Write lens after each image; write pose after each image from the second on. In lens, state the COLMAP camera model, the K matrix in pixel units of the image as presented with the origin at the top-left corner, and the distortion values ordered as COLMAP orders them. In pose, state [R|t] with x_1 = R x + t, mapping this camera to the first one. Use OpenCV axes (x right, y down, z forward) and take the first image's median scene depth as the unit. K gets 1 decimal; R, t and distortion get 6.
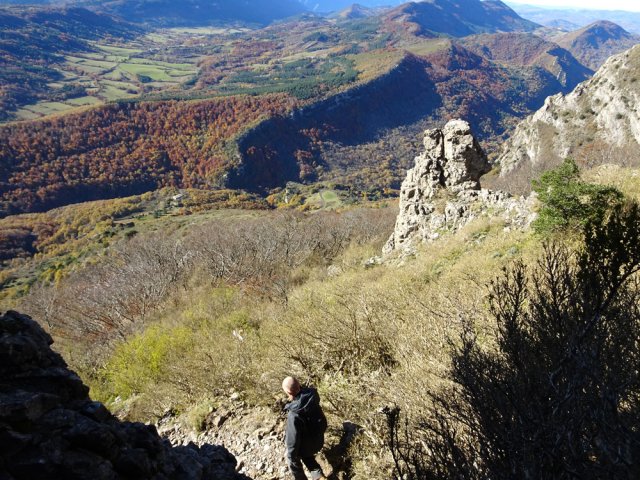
lens RADIAL K [[472.6, 0, 325.8], [0, 472.6, 233.5], [0, 0, 1]] dist [0.021300, -0.011056]
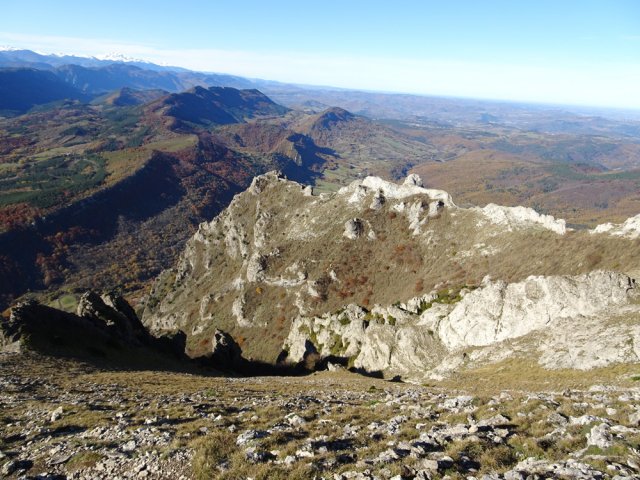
lens RADIAL K [[457.1, 0, 320.6], [0, 457.1, 239.2], [0, 0, 1]] dist [0.021542, -0.008348]
pose [[0.914865, -0.118093, 0.386103, 0.104879], [0.160342, 0.983896, -0.078994, -0.028374], [-0.370556, 0.134177, 0.919067, -0.173061]]
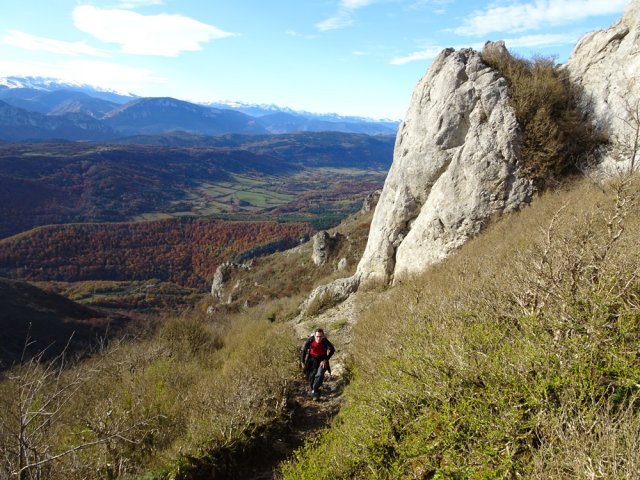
lens RADIAL K [[457.1, 0, 325.6], [0, 457.1, 238.8], [0, 0, 1]] dist [0.021542, -0.008348]
pose [[0.917190, 0.115308, -0.381401, 0.384169], [-0.208086, 0.954925, -0.211703, -0.021322], [0.339798, 0.273536, 0.899842, -0.020043]]
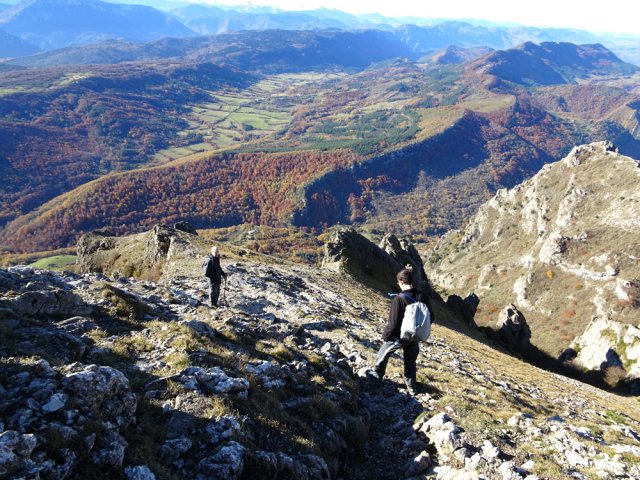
lens RADIAL K [[457.1, 0, 321.9], [0, 457.1, 240.7], [0, 0, 1]] dist [0.021542, -0.008348]
pose [[0.975343, 0.082041, -0.204878, 0.102242], [-0.087673, 0.995977, -0.018549, -0.028072], [0.202532, 0.036054, 0.978612, -0.167060]]
